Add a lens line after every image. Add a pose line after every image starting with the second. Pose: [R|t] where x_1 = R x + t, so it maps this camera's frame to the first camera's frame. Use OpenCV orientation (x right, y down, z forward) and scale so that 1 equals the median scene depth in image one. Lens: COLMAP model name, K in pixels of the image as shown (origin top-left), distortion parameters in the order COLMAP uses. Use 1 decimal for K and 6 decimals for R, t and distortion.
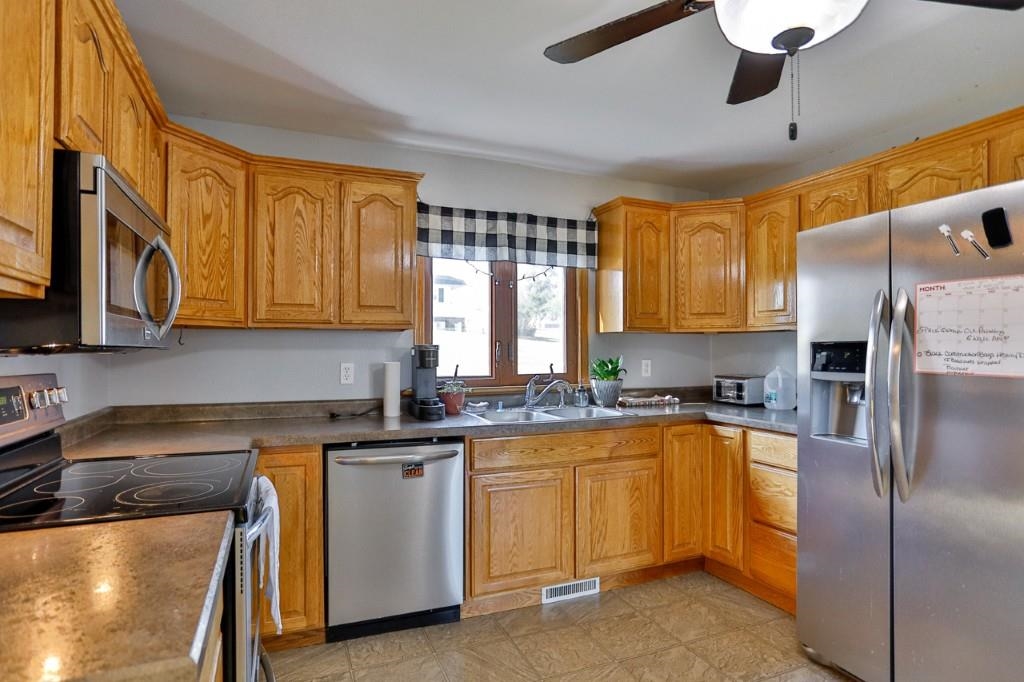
lens RADIAL K [[541.6, 0, 503.2], [0, 541.6, 350.0], [0, 0, 1]] dist [-0.036665, 0.011379]
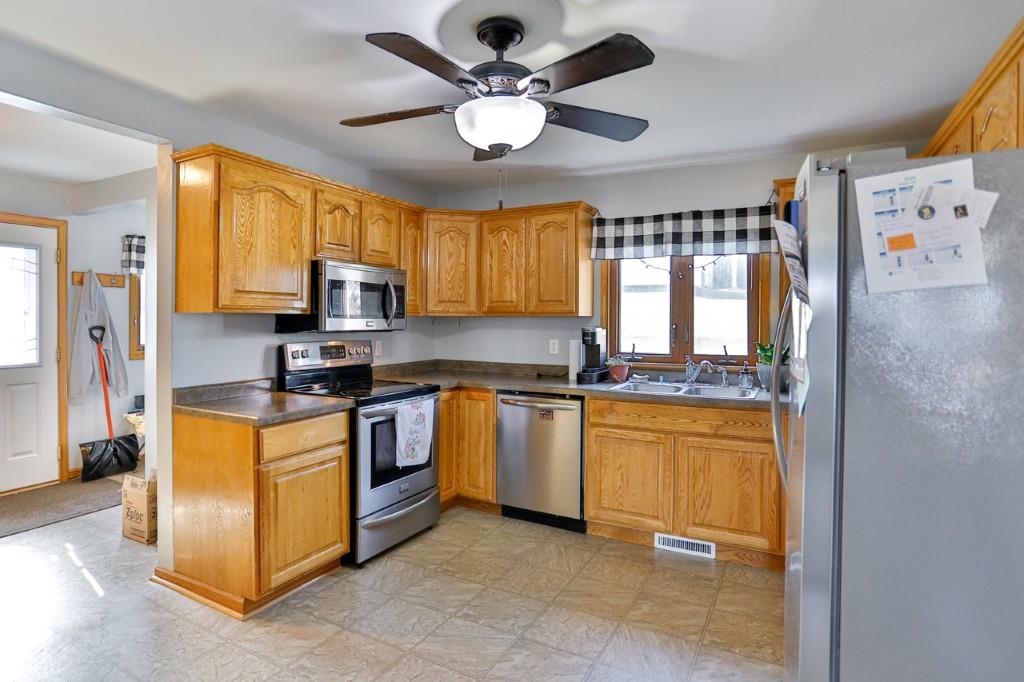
lens RADIAL K [[541.6, 0, 511.8], [0, 541.6, 332.9], [0, 0, 1]] dist [-0.036665, 0.011379]
pose [[0.645823, 0.022625, -0.763152, 0.813367], [-0.009343, 0.999720, 0.021733, -0.025610], [0.763430, -0.006906, 0.645853, -0.006484]]
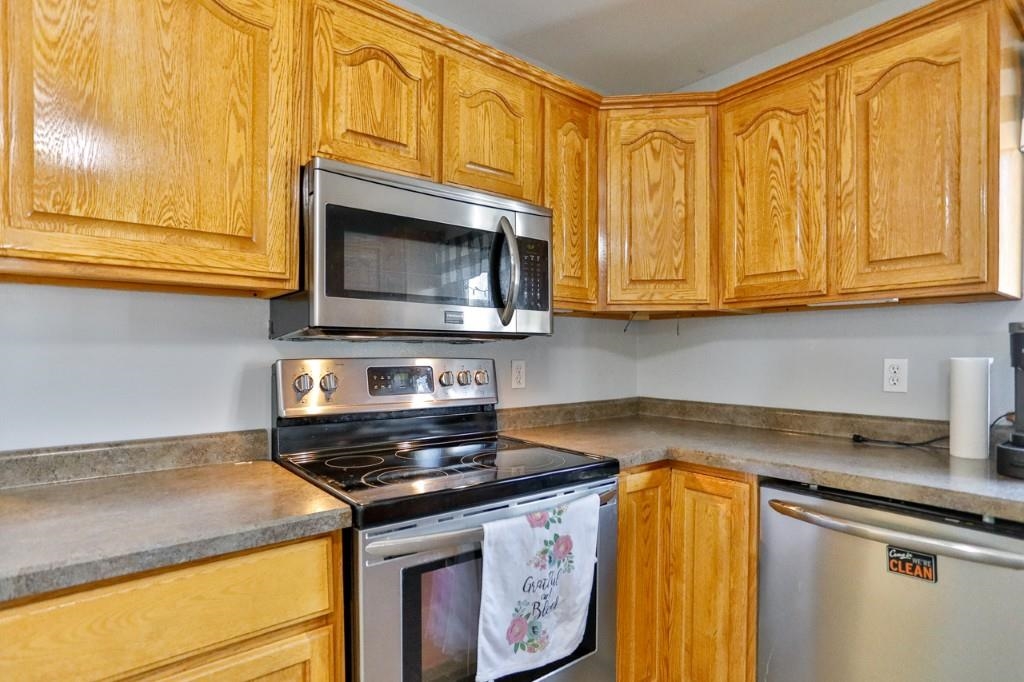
lens RADIAL K [[541.6, 0, 521.6], [0, 541.6, 359.0], [0, 0, 1]] dist [-0.036665, 0.011379]
pose [[0.281989, 0.011546, -0.959348, 0.198780], [-0.002070, 0.999933, 0.011426, 0.020462], [0.959415, -0.001236, 0.281994, 0.462408]]
